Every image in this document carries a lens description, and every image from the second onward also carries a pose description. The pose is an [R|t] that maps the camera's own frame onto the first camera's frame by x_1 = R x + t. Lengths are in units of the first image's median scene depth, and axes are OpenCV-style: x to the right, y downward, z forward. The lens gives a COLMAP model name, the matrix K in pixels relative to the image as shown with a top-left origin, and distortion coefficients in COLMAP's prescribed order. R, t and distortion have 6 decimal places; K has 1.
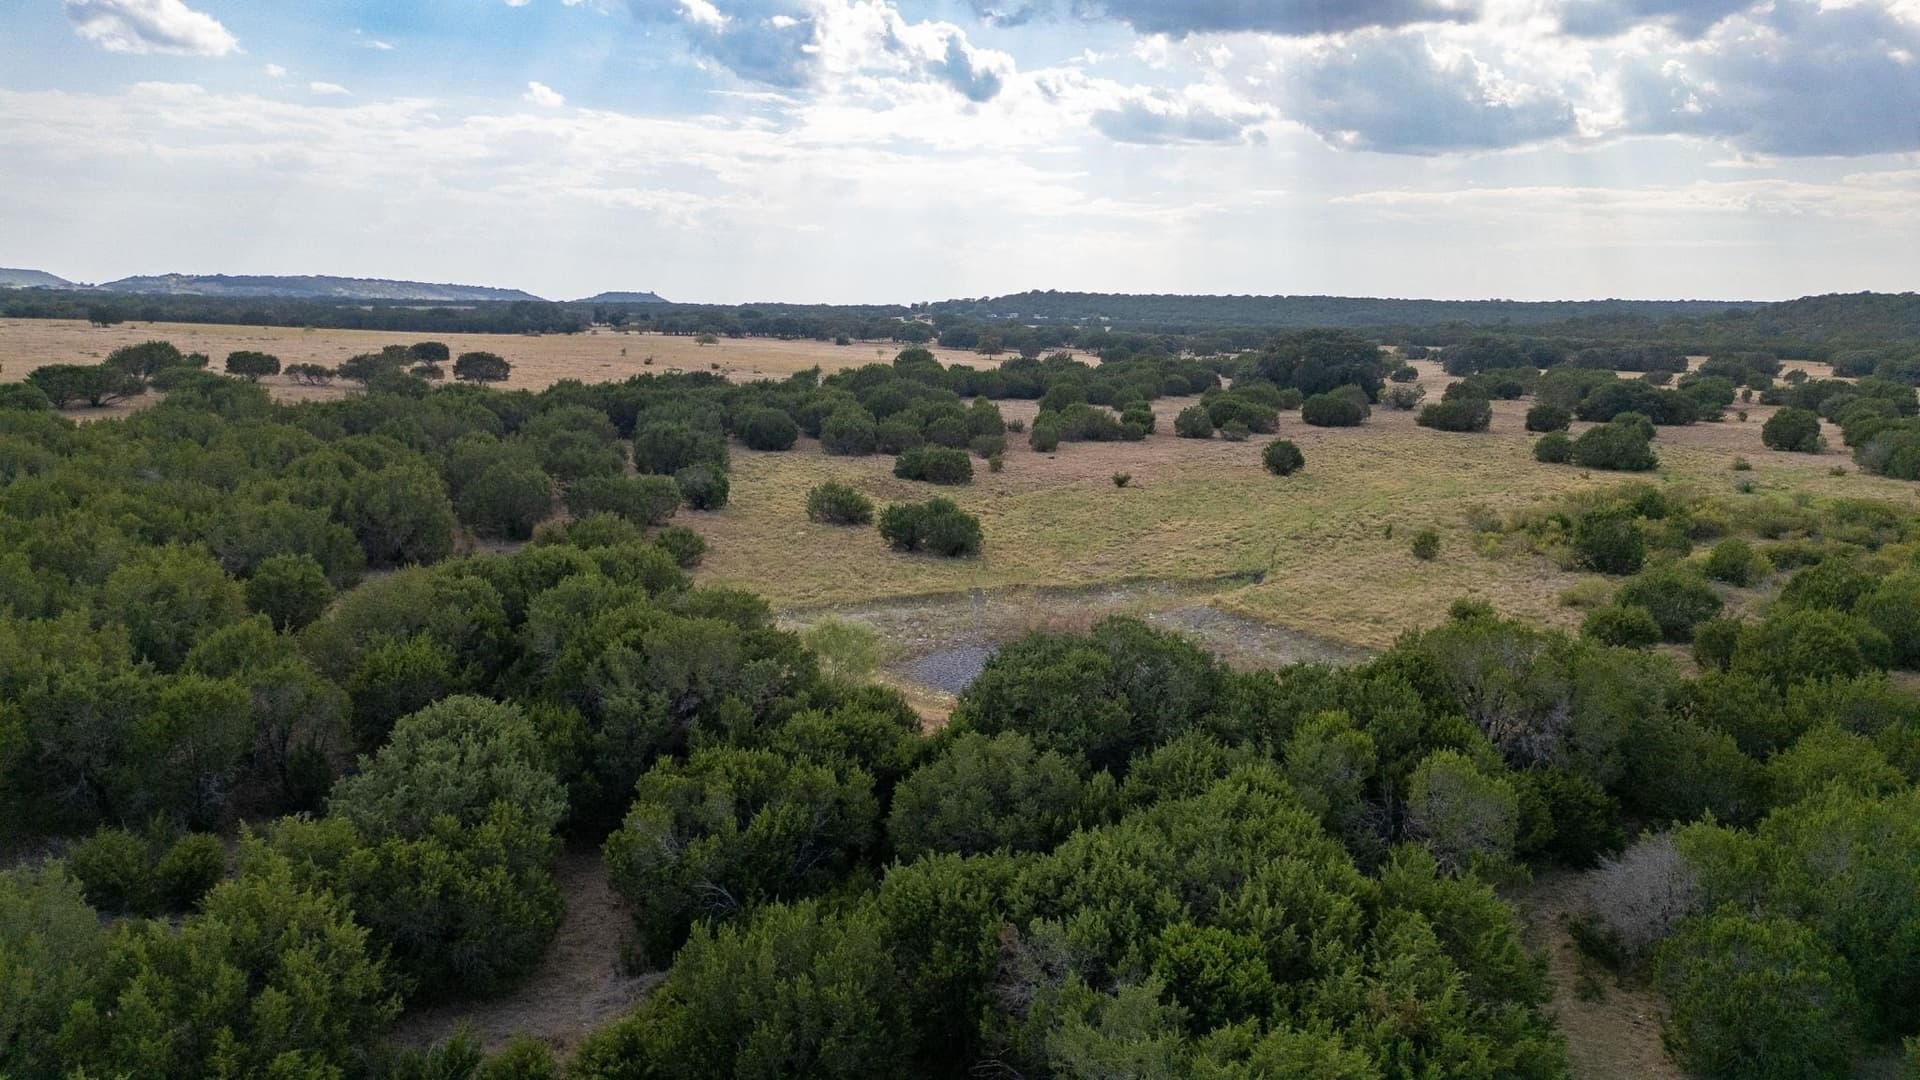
lens RADIAL K [[1338.4, 0, 961.7], [0, 1338.4, 546.9], [0, 0, 1]] dist [0.079113, -0.074005]
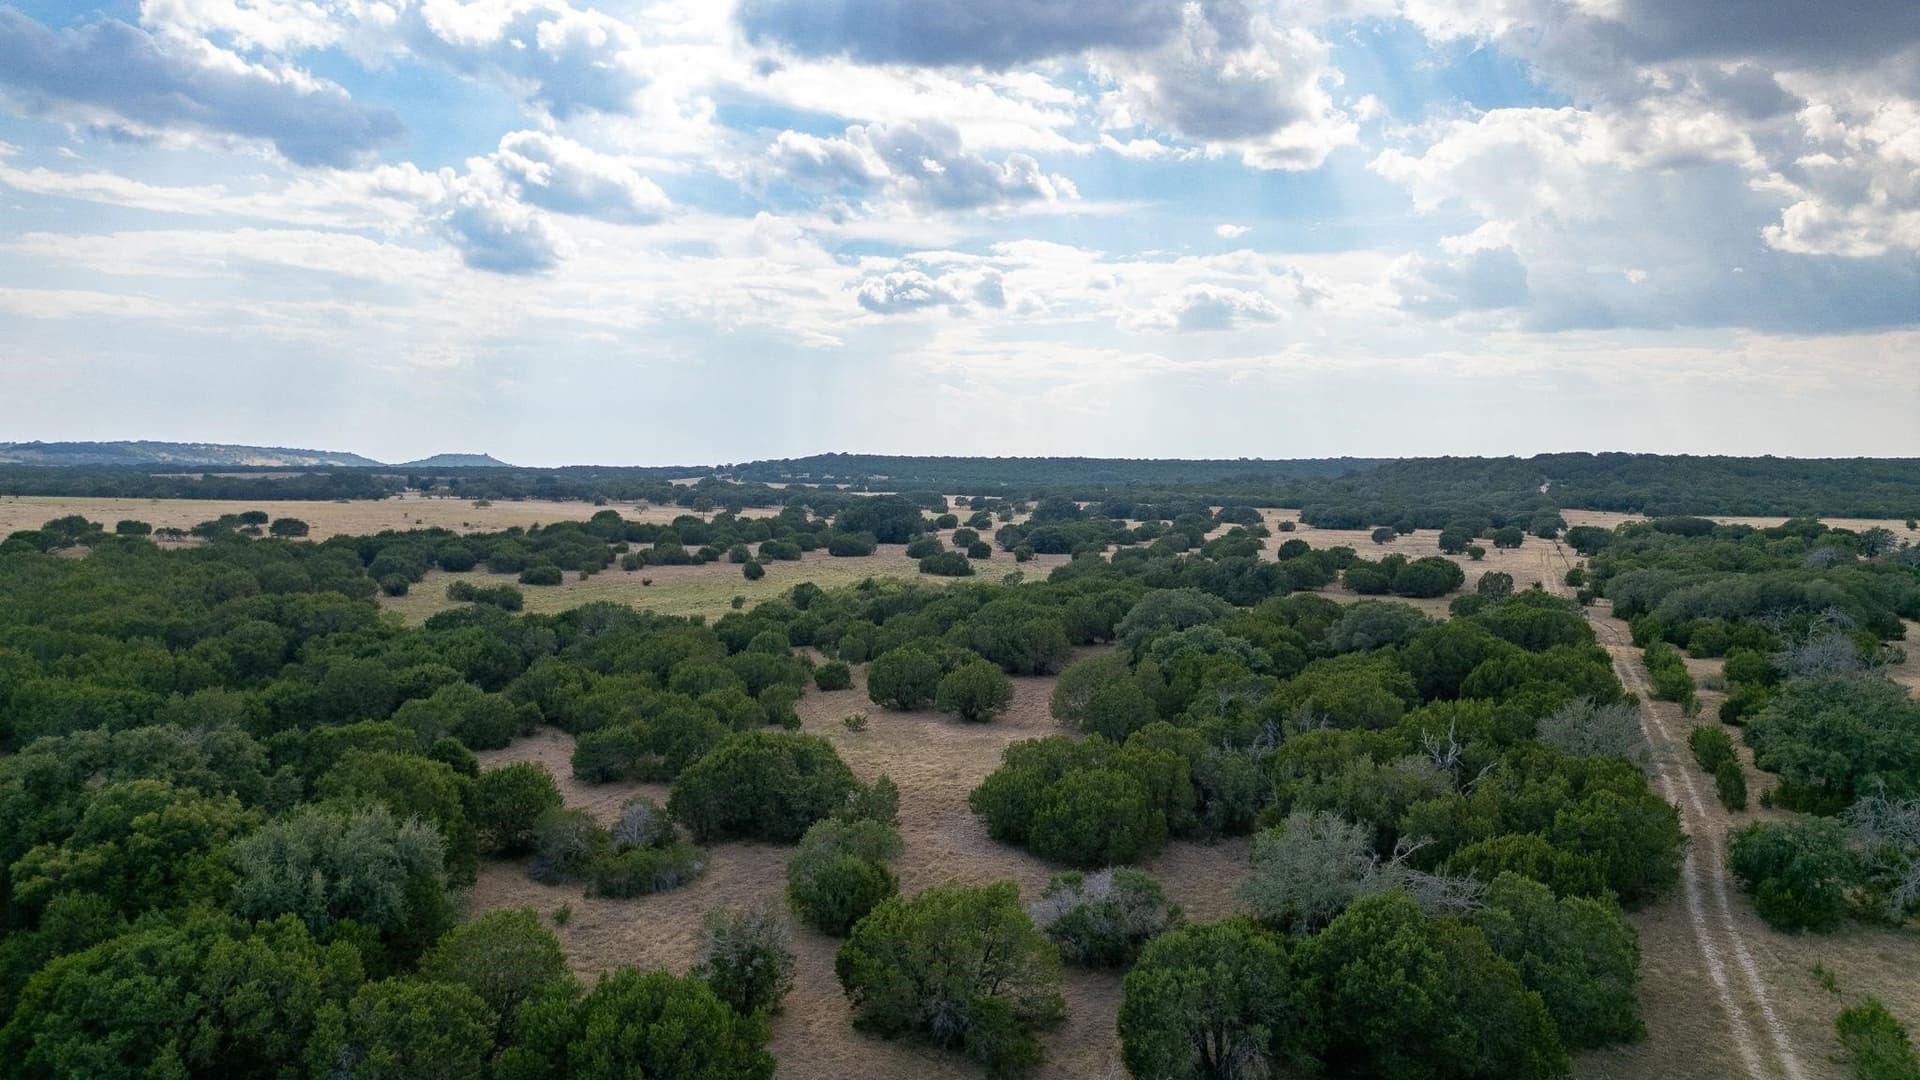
lens RADIAL K [[1338.4, 0, 961.7], [0, 1338.4, 546.9], [0, 0, 1]] dist [0.079113, -0.074005]
pose [[0.994143, -0.014786, 0.107054, 0.249892], [0.026829, 0.993352, -0.111947, 0.085754], [-0.104687, 0.114164, 0.987931, -0.628943]]
